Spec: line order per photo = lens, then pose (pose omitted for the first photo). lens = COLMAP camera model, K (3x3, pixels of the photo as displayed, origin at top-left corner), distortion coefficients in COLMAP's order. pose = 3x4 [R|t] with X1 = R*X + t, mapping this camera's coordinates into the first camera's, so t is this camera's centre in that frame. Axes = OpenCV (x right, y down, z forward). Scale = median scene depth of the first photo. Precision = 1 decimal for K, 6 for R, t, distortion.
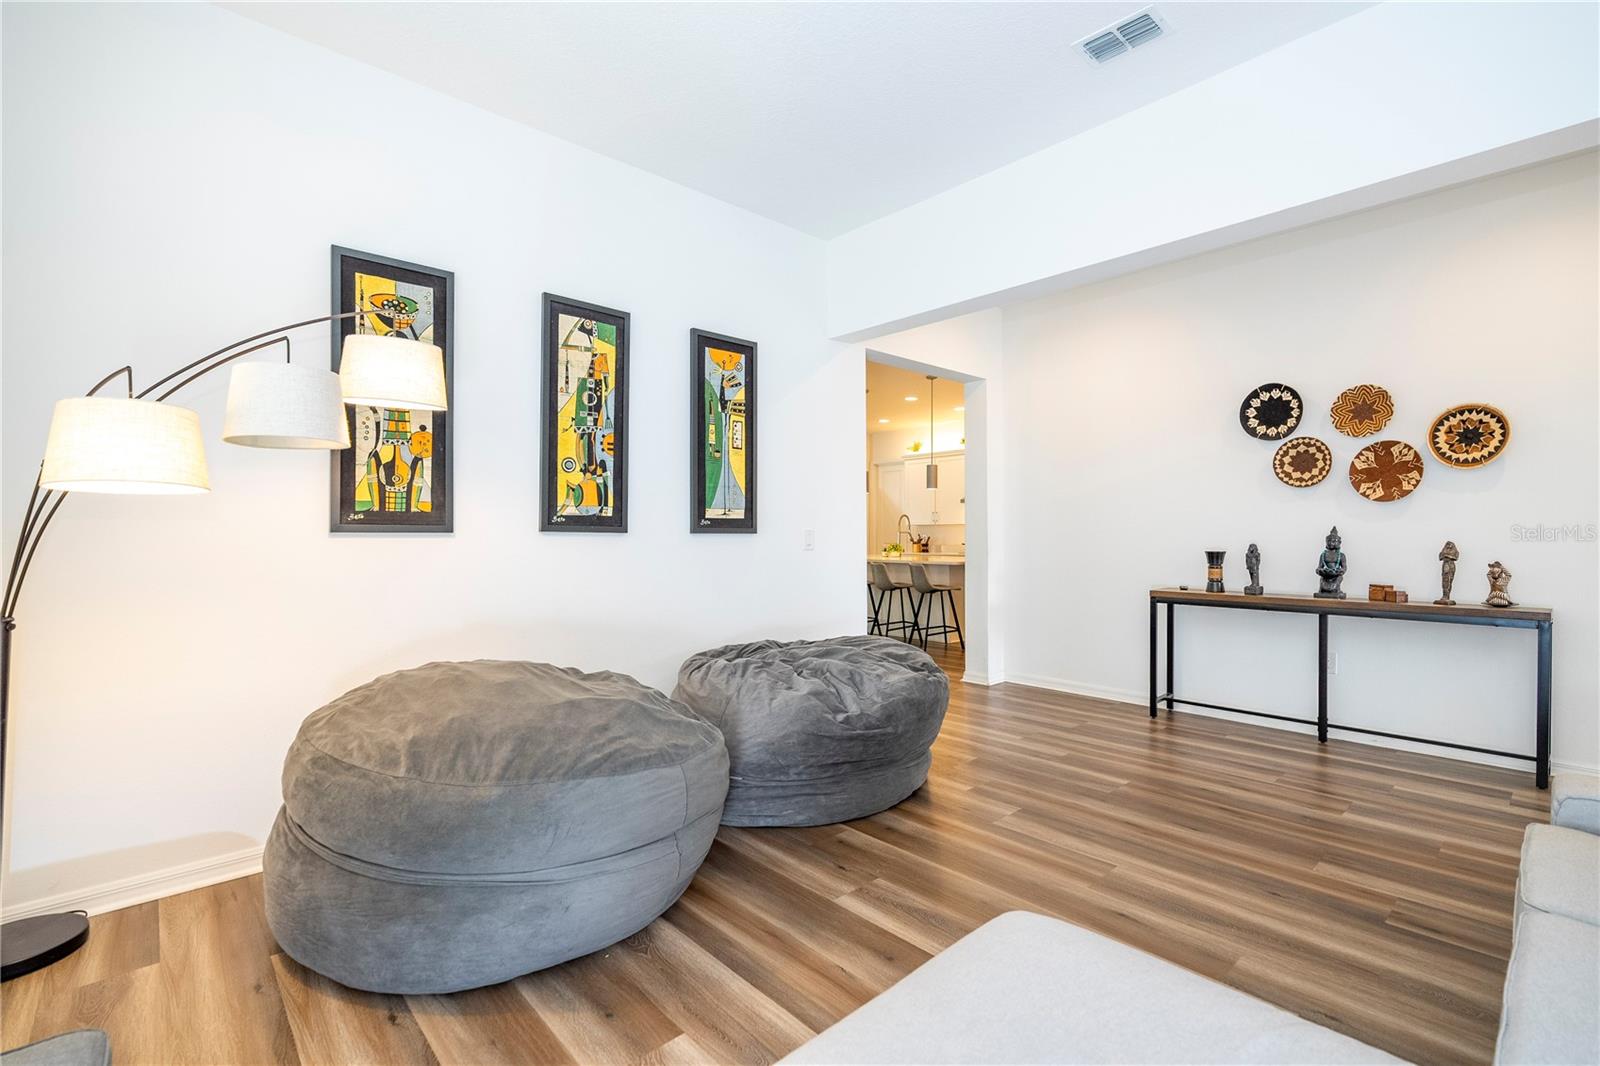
lens RADIAL K [[722.1, 0, 790.2], [0, 722.1, 532.0], [0, 0, 1]] dist [-0.005818, 0.001911]
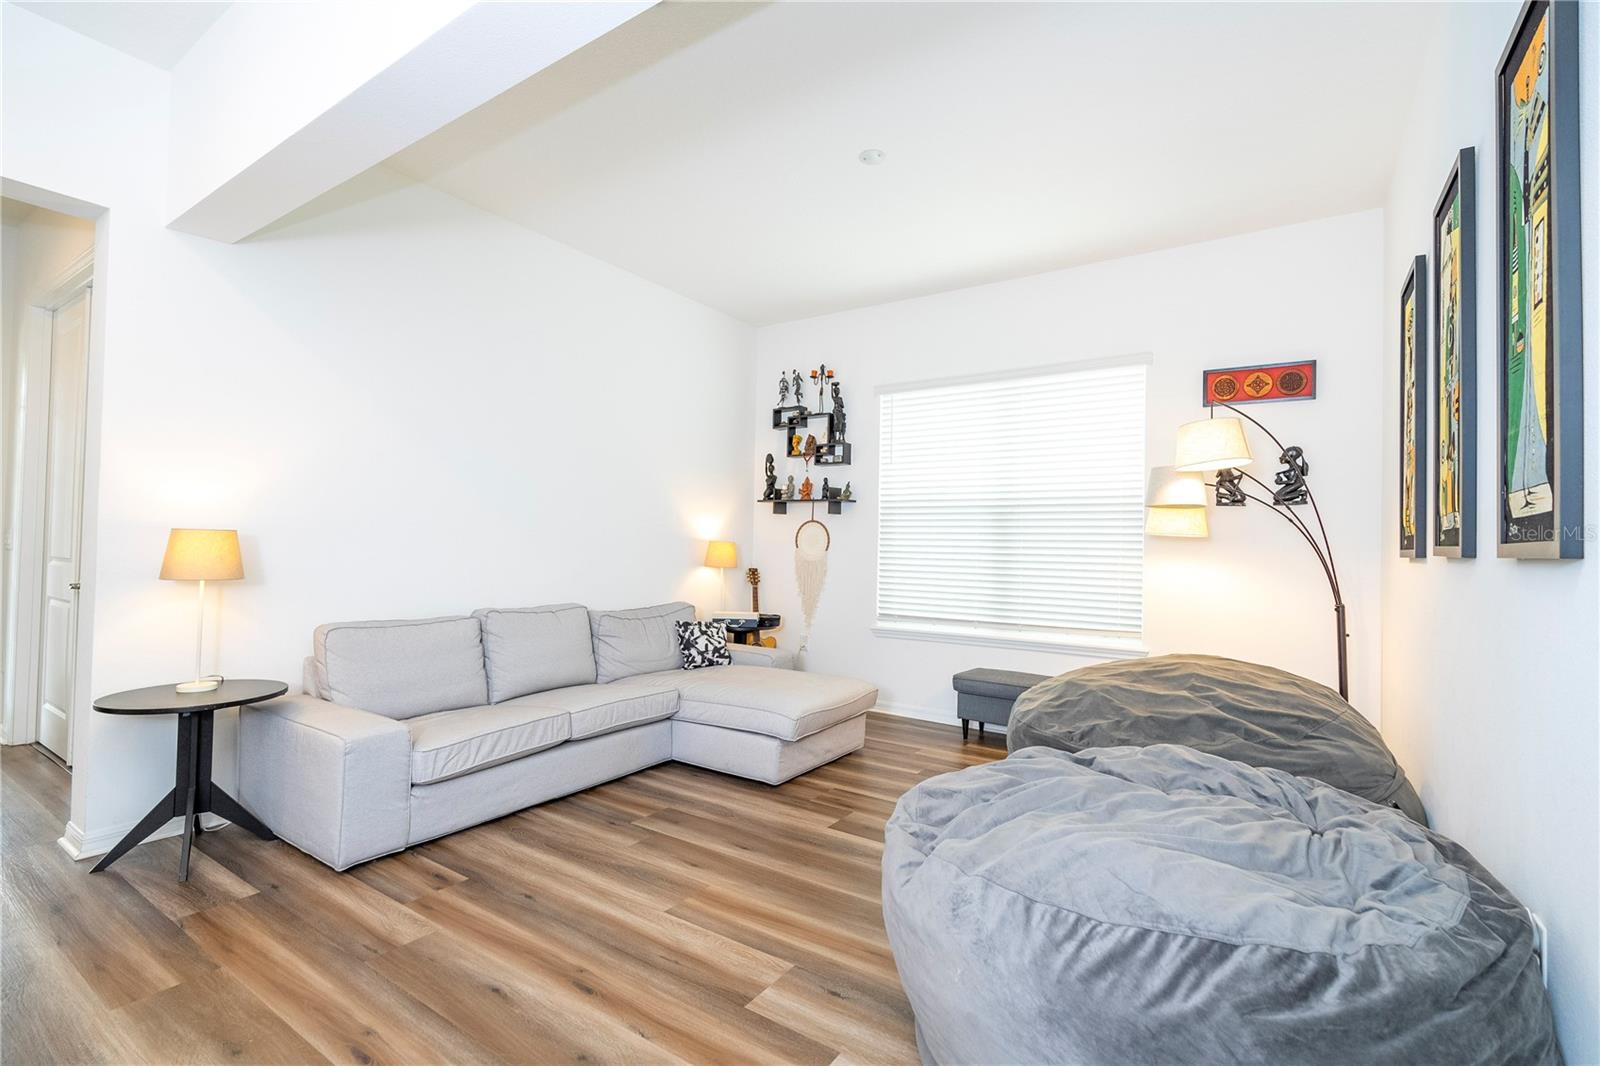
lens RADIAL K [[722.1, 0, 813.7], [0, 722.1, 531.0], [0, 0, 1]] dist [-0.005818, 0.001911]
pose [[-0.964004, -0.026310, -0.264582, 0.385456], [-0.019877, 0.999439, -0.026961, 0.005866], [0.265143, -0.020732, -0.963986, 1.418469]]
